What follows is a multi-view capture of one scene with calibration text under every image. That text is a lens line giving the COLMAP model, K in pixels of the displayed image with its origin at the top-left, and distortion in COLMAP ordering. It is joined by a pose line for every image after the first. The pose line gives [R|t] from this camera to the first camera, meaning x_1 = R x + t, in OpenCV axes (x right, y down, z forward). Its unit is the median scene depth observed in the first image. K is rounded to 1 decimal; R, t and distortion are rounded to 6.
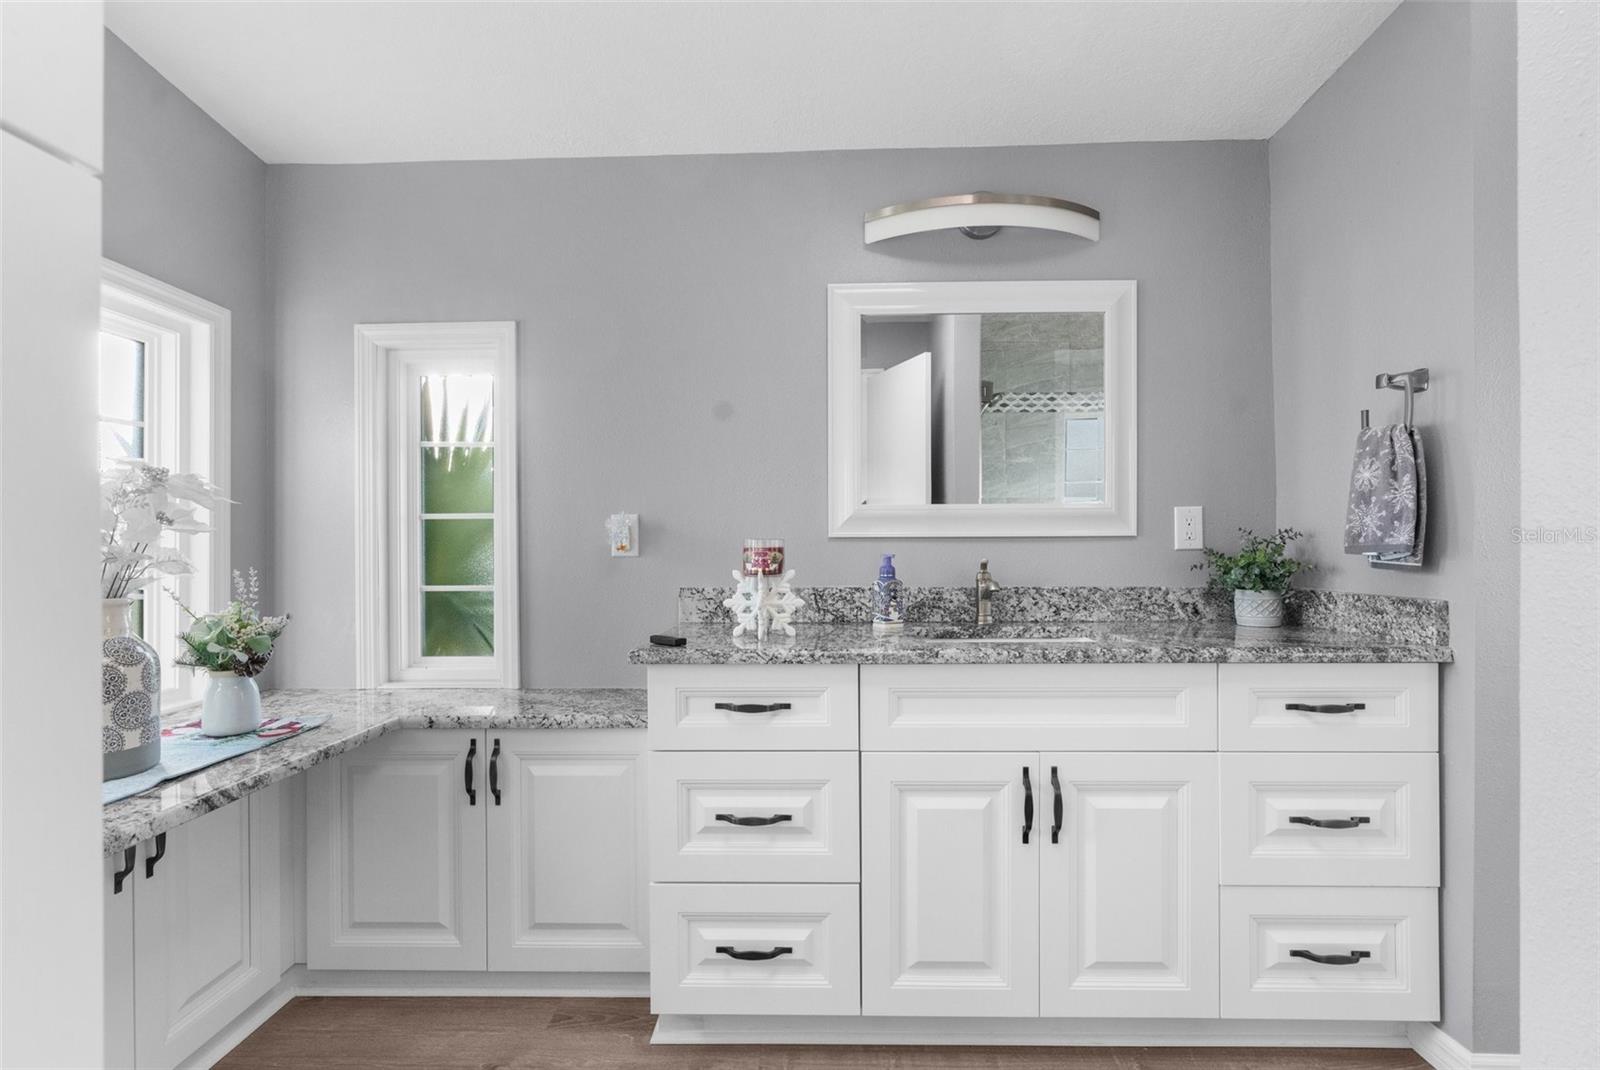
lens RADIAL K [[735.5, 0, 798.0], [0, 735.5, 543.9], [0, 0, 1]] dist [-0.010586, 0.002435]
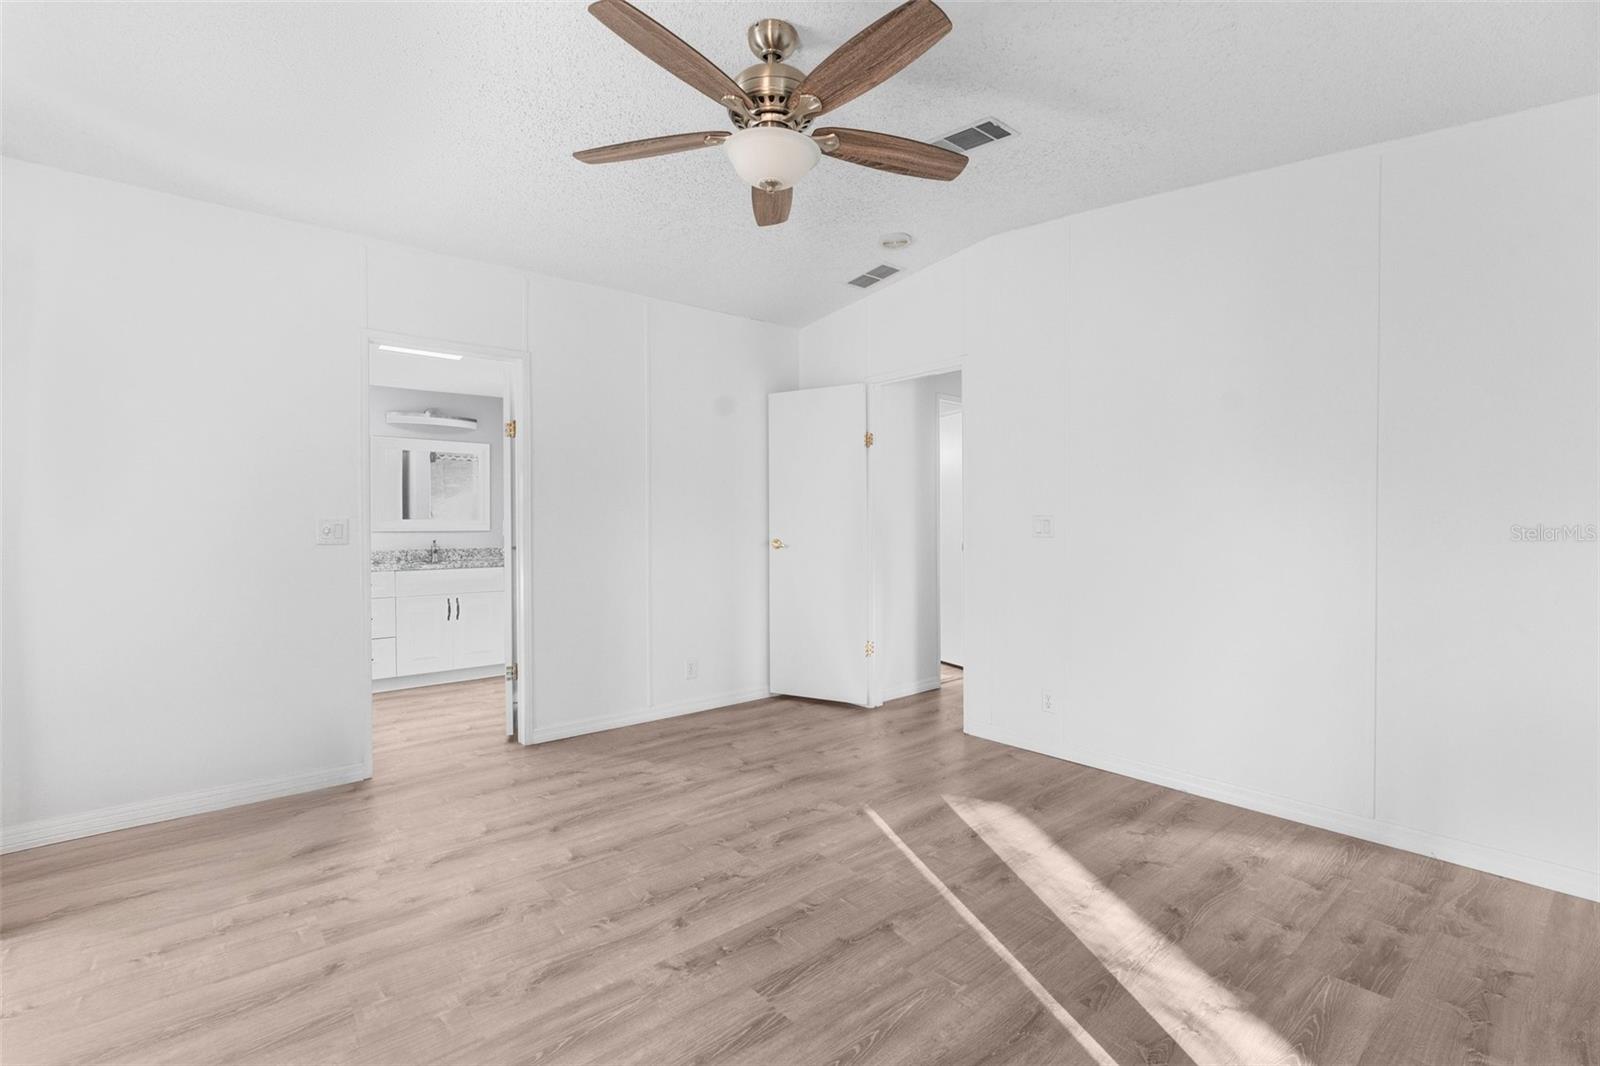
lens RADIAL K [[735.5, 0, 798.9], [0, 735.5, 530.6], [0, 0, 1]] dist [-0.010586, 0.002435]
pose [[0.749956, -0.009190, 0.661424, -0.562426], [-0.003139, 0.999843, 0.017451, -0.066836], [-0.661481, -0.015164, 0.749809, -2.048667]]
